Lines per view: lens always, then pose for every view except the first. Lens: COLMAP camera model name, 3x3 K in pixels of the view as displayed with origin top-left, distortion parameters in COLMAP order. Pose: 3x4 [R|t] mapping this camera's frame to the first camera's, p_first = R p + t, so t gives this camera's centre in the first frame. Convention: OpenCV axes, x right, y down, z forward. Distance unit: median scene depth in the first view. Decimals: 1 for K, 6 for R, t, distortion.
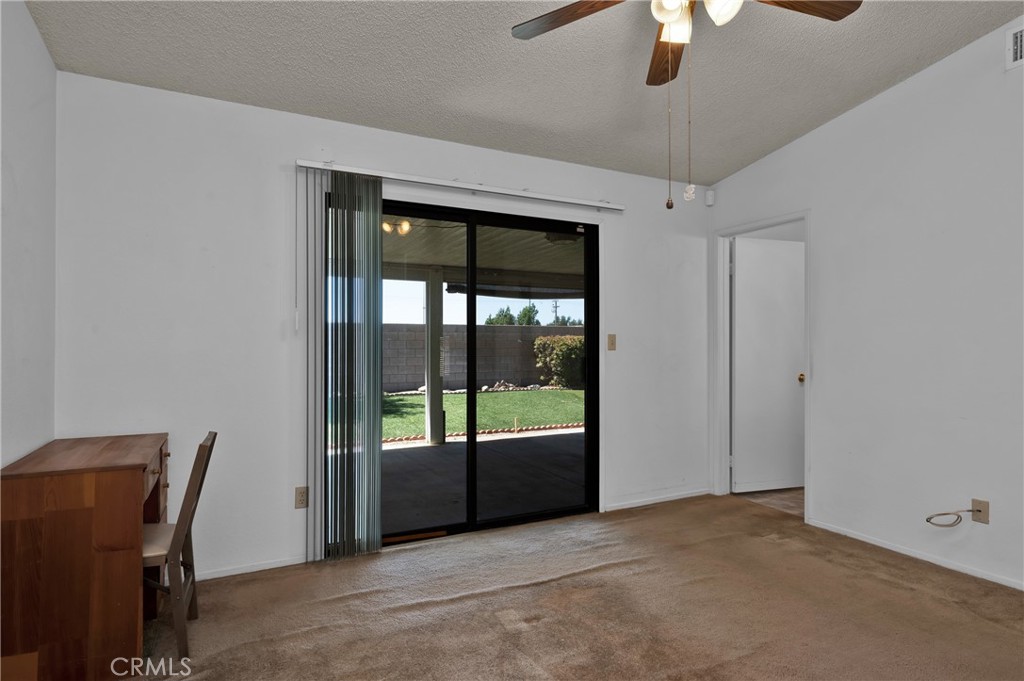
lens RADIAL K [[565.0, 0, 512.0], [0, 565.0, 340.5], [0, 0, 1]] dist [0.001031, -0.000036]
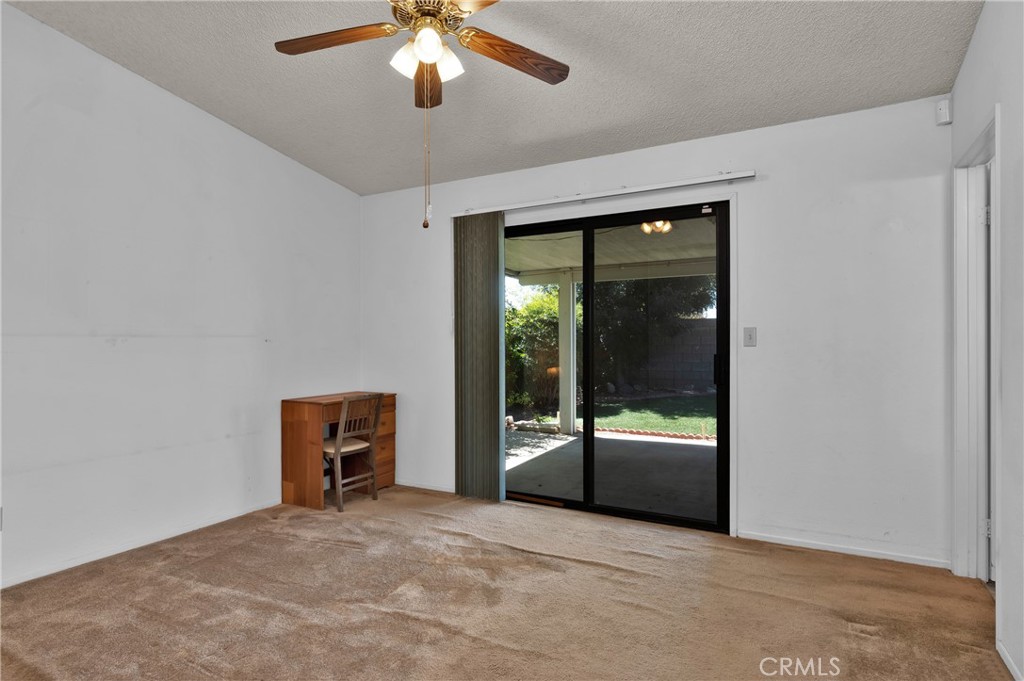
lens RADIAL K [[579.9, 0, 516.4], [0, 579.9, 338.7], [0, 0, 1]] dist [0.003161, 0.001404]
pose [[0.535460, -0.006271, -0.844537, 0.797520], [0.011876, 0.999929, 0.000105, 0.001737], [0.844477, -0.010086, 0.535496, 0.282696]]
